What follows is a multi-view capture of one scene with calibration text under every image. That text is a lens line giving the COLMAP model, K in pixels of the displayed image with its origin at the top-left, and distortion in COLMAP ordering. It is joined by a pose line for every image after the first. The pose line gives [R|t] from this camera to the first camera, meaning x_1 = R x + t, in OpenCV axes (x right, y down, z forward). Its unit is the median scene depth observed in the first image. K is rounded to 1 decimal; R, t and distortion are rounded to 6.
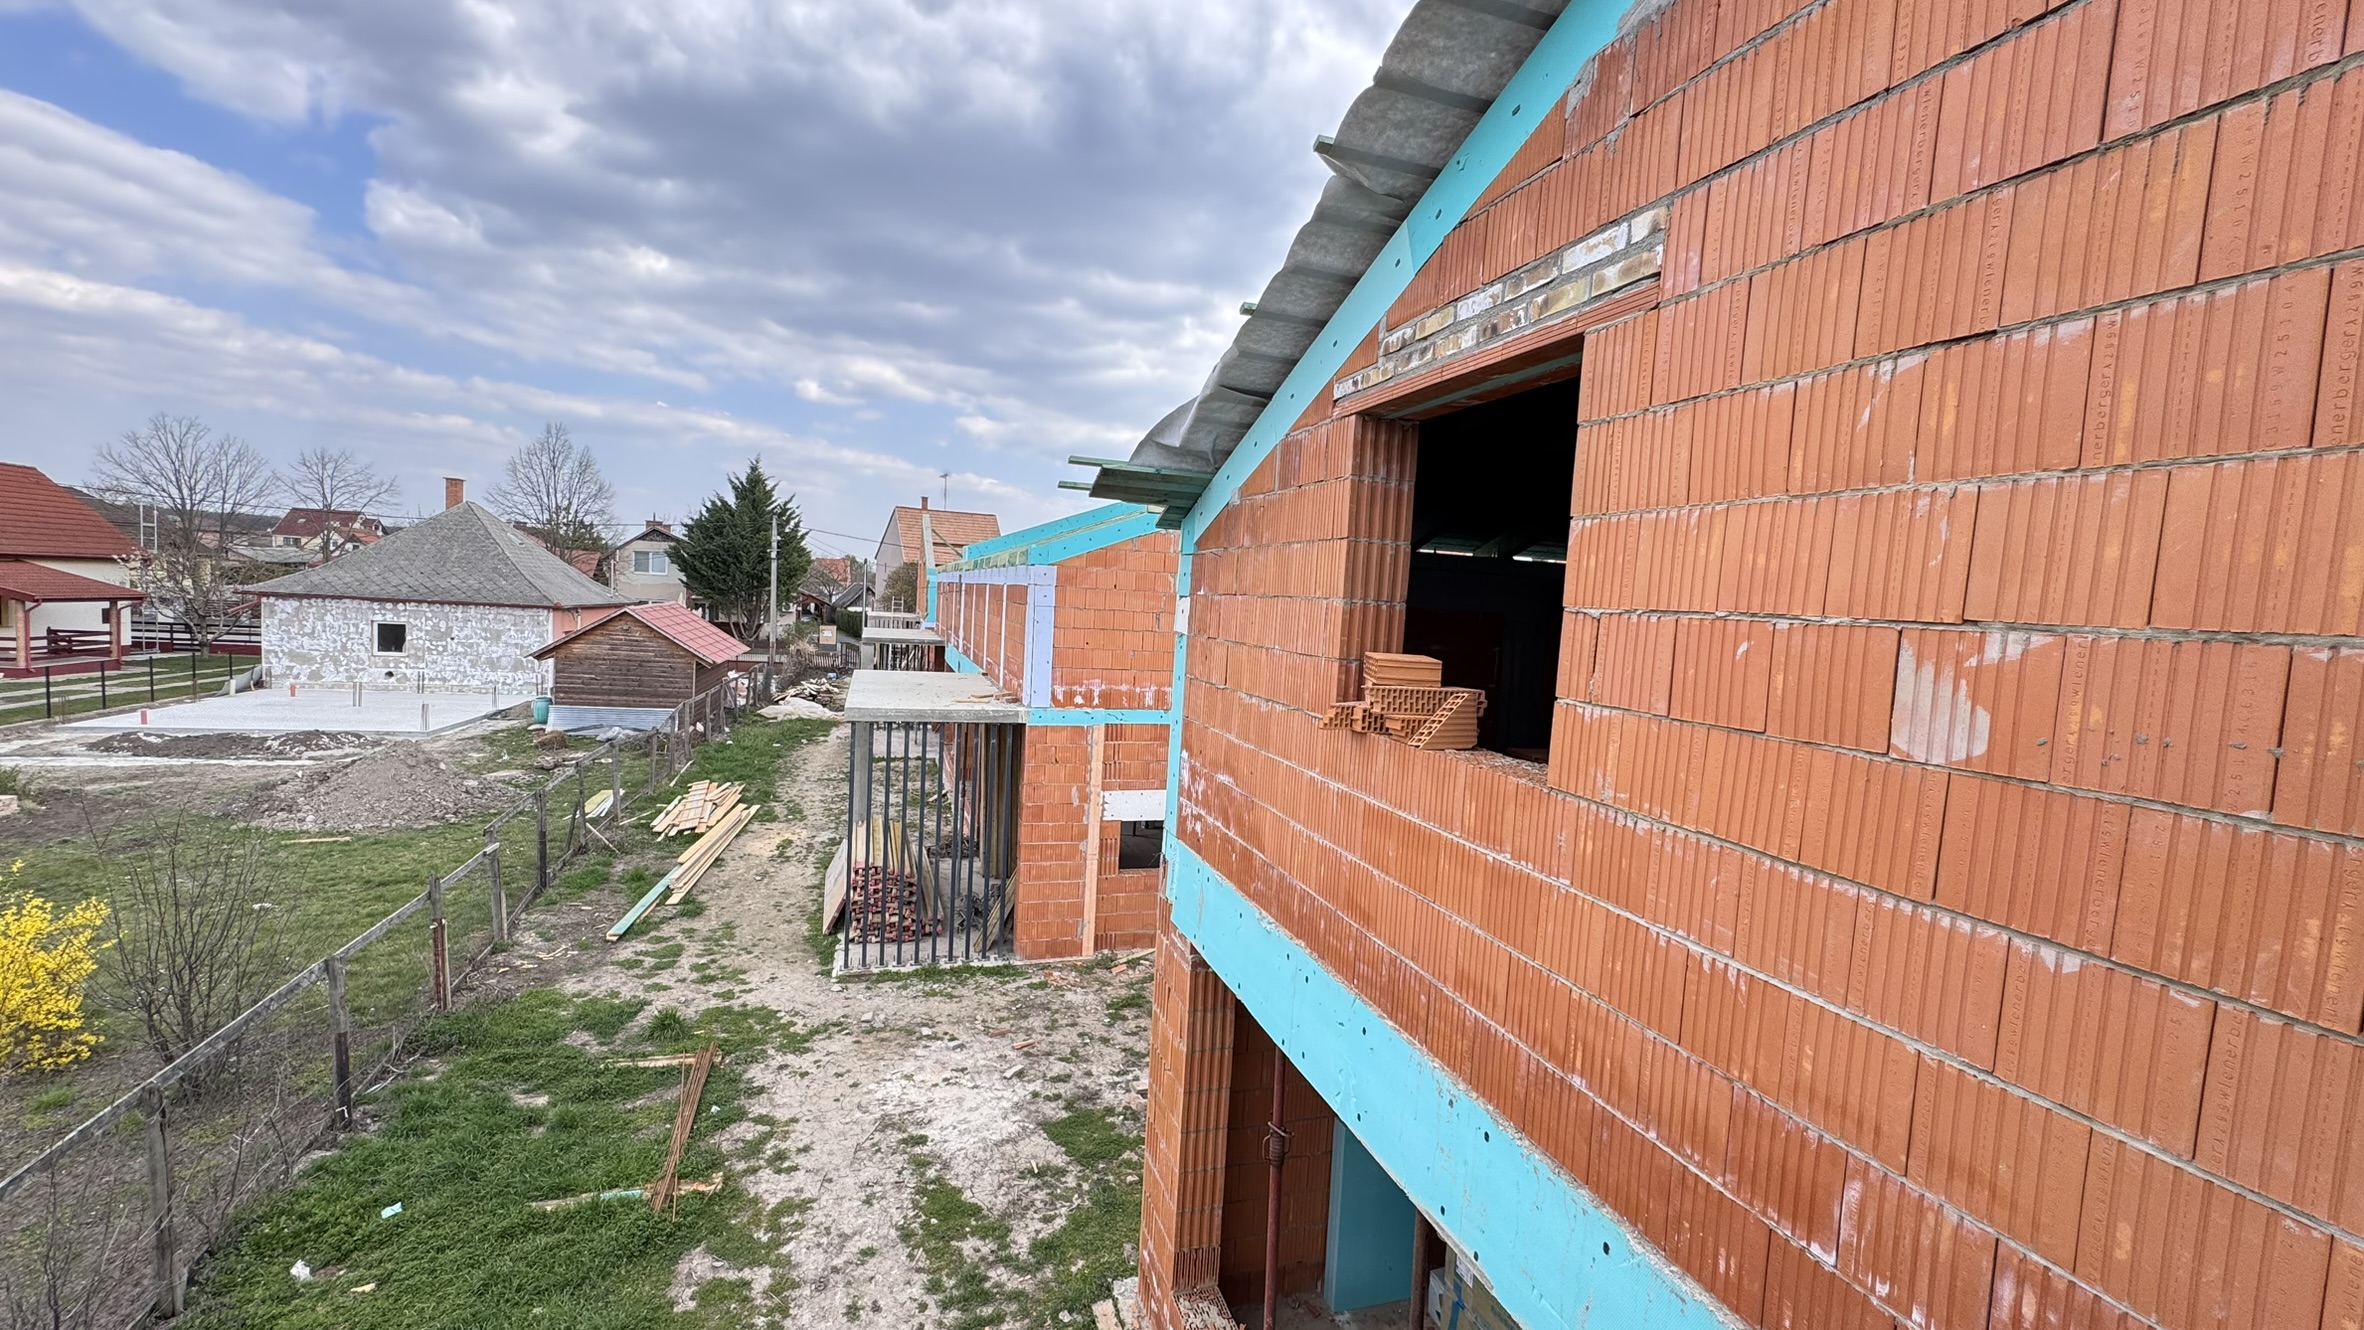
lens RADIAL K [[940.3, 0, 1183.8], [0, 940.3, 671.6], [0, 0, 1]] dist [-0.004046, 0.000597]
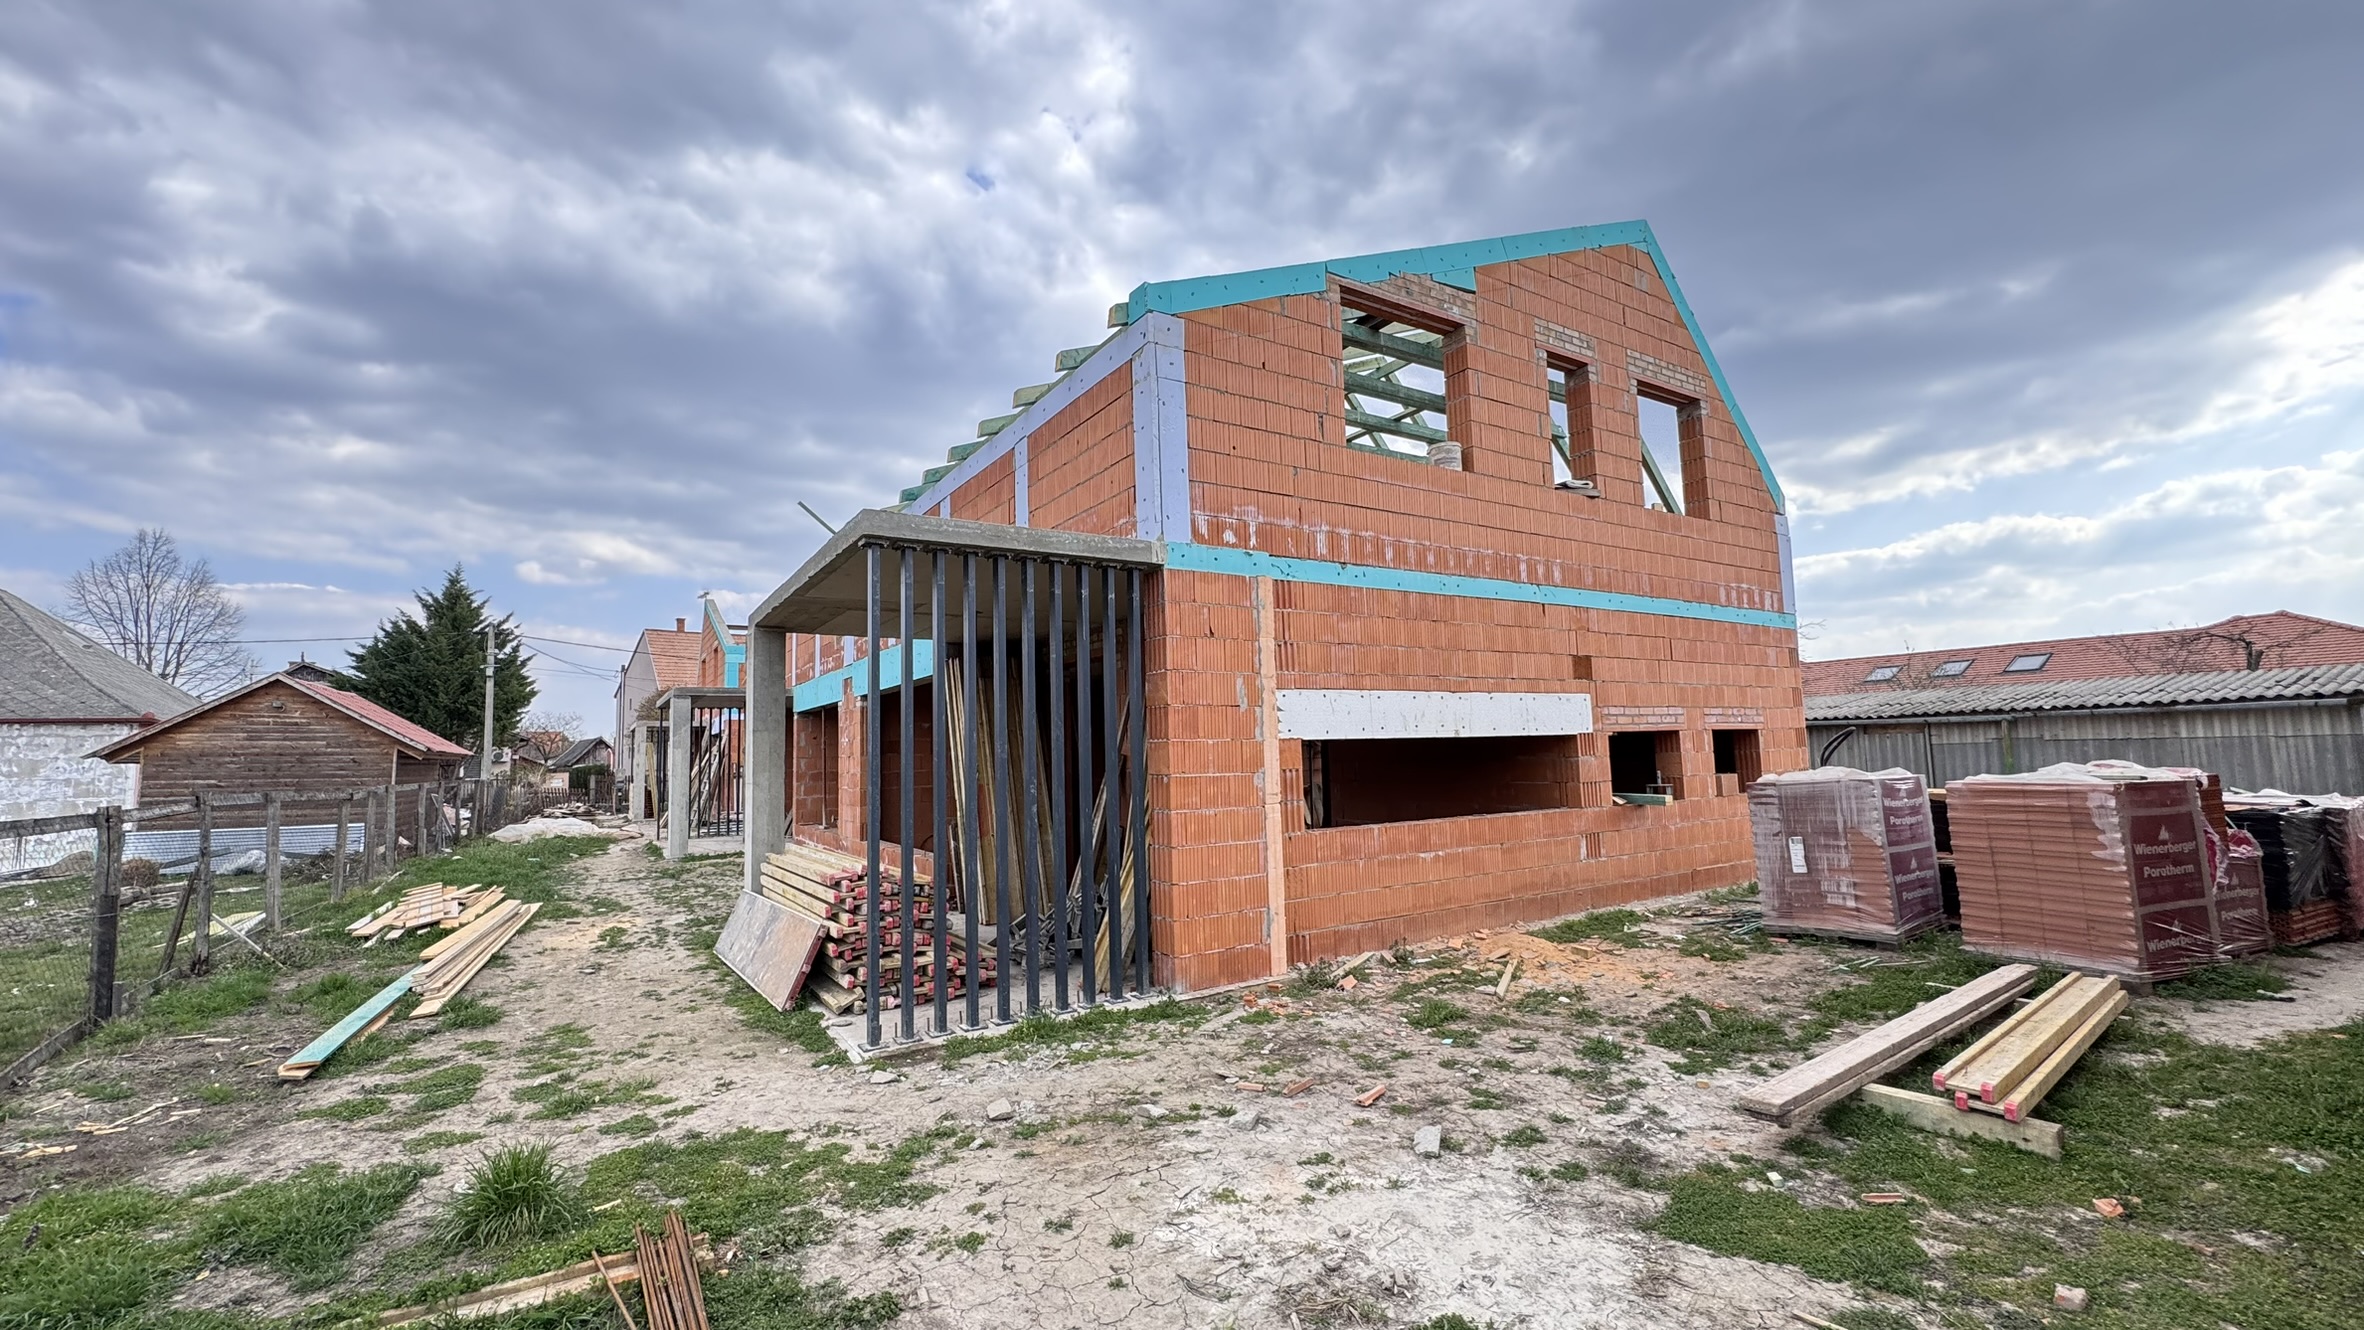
lens RADIAL K [[940.3, 0, 1184.3], [0, 940.3, 673.0], [0, 0, 1]] dist [-0.004046, 0.000597]
pose [[0.965211, -0.062846, 0.253807, -0.312814], [0.102126, 0.984195, -0.144677, 0.210095], [-0.240703, 0.165564, 0.956374, 0.458255]]
